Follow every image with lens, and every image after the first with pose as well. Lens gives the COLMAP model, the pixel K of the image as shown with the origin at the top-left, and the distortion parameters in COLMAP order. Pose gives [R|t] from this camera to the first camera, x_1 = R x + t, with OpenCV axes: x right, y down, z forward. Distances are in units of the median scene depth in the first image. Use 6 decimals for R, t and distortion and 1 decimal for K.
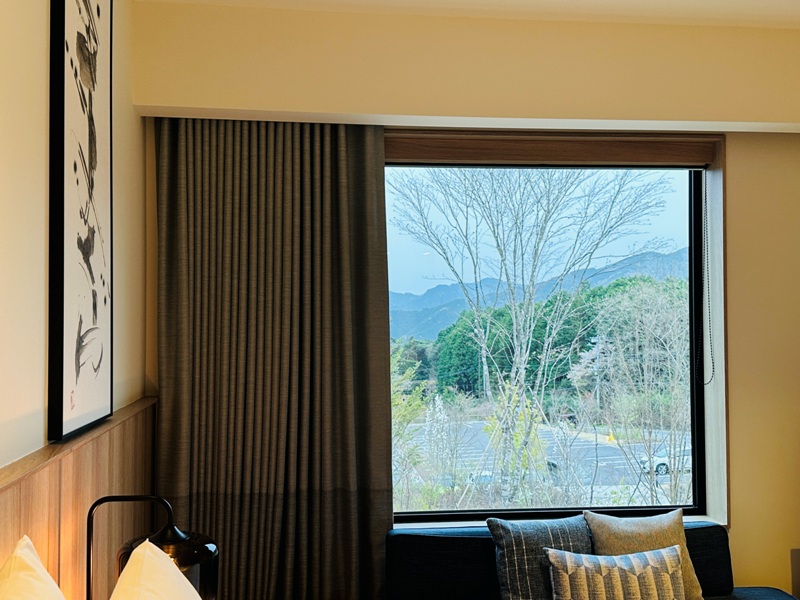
lens RADIAL K [[858.3, 0, 402.5], [0, 858.3, 303.7], [0, 0, 1]] dist [0.203456, -0.427130]
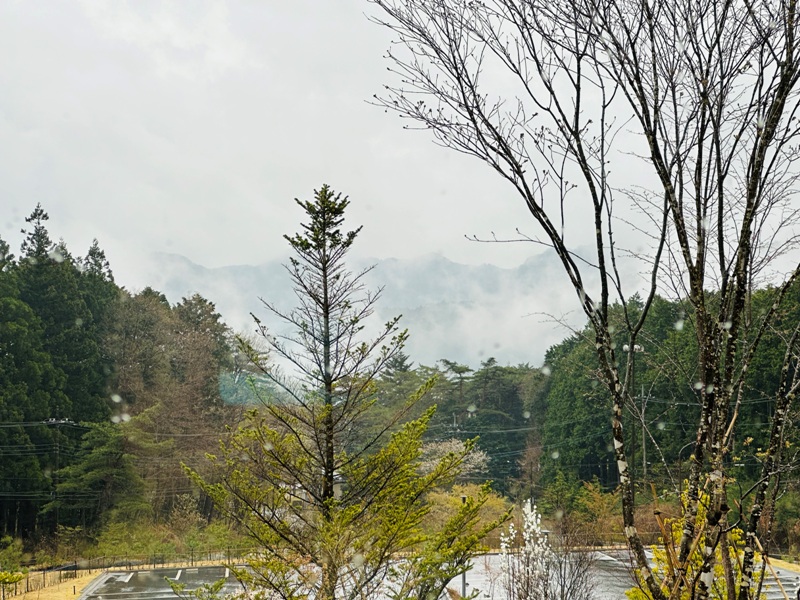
lens RADIAL K [[1797.4, 0, 400.2], [0, 1797.4, 278.7], [0, 0, 1]] dist [0.464257, 0.086975]
pose [[0.999111, 0.008033, -0.041387, 0.029489], [-0.008242, 0.999954, -0.004877, -0.006091], [0.041346, 0.005214, 0.999131, 0.168911]]
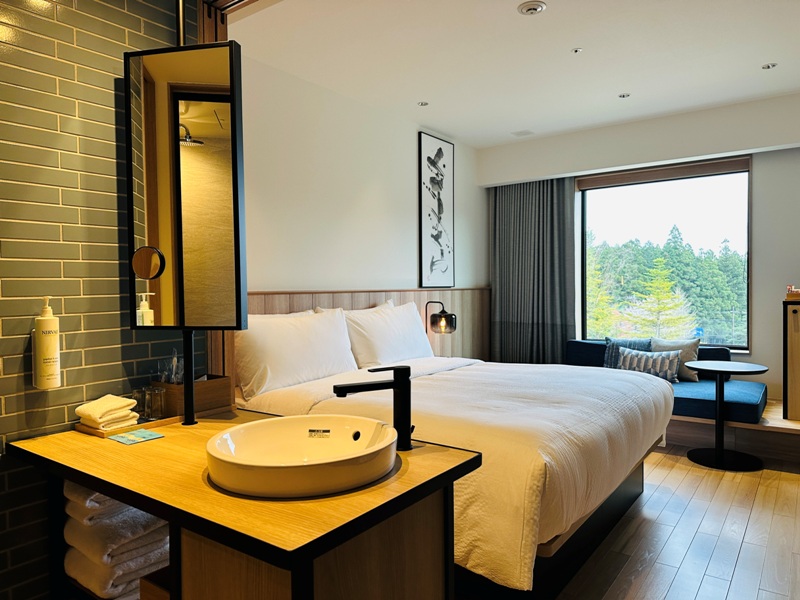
lens RADIAL K [[556.1, 0, 397.7], [0, 556.1, 300.0], [0, 0, 1]] dist [0.112736, -0.162521]
pose [[0.721558, 0.012130, -0.692248, 0.136904], [0.026171, 0.998654, 0.044778, 0.010837], [0.691859, -0.050426, 0.720269, -0.093998]]
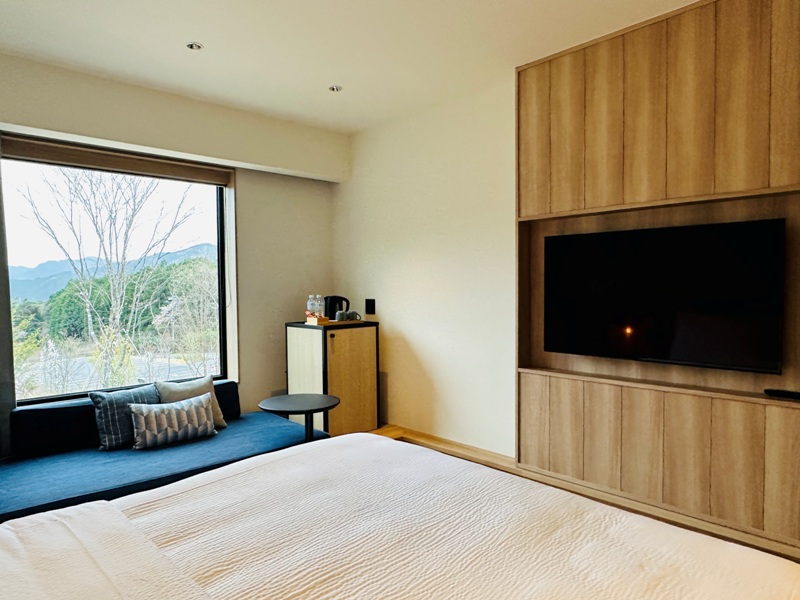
lens RADIAL K [[530.3, 0, 401.0], [0, 530.3, 307.8], [0, 0, 1]] dist [-0.005337, -0.000402]
pose [[0.809076, -0.026163, 0.587122, -0.000833], [-0.009226, 0.998320, 0.057200, 0.005768], [-0.587632, -0.051696, 0.807475, -0.019067]]
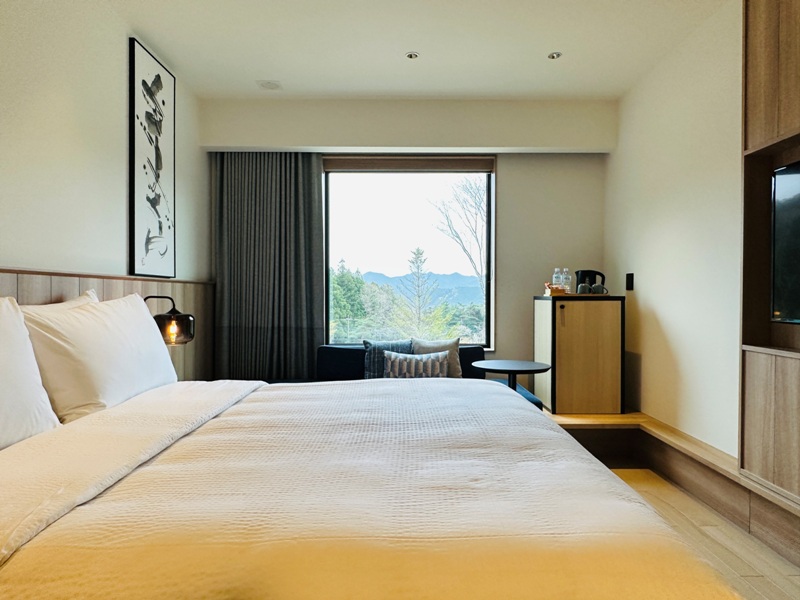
lens RADIAL K [[532.9, 0, 399.4], [0, 532.9, 302.8], [0, 0, 1]] dist [-0.002462, -0.004377]
pose [[0.991765, 0.007704, -0.127836, 0.062215], [-0.002752, 0.999240, 0.038876, 0.019325], [0.128039, -0.038204, 0.991033, -0.046678]]
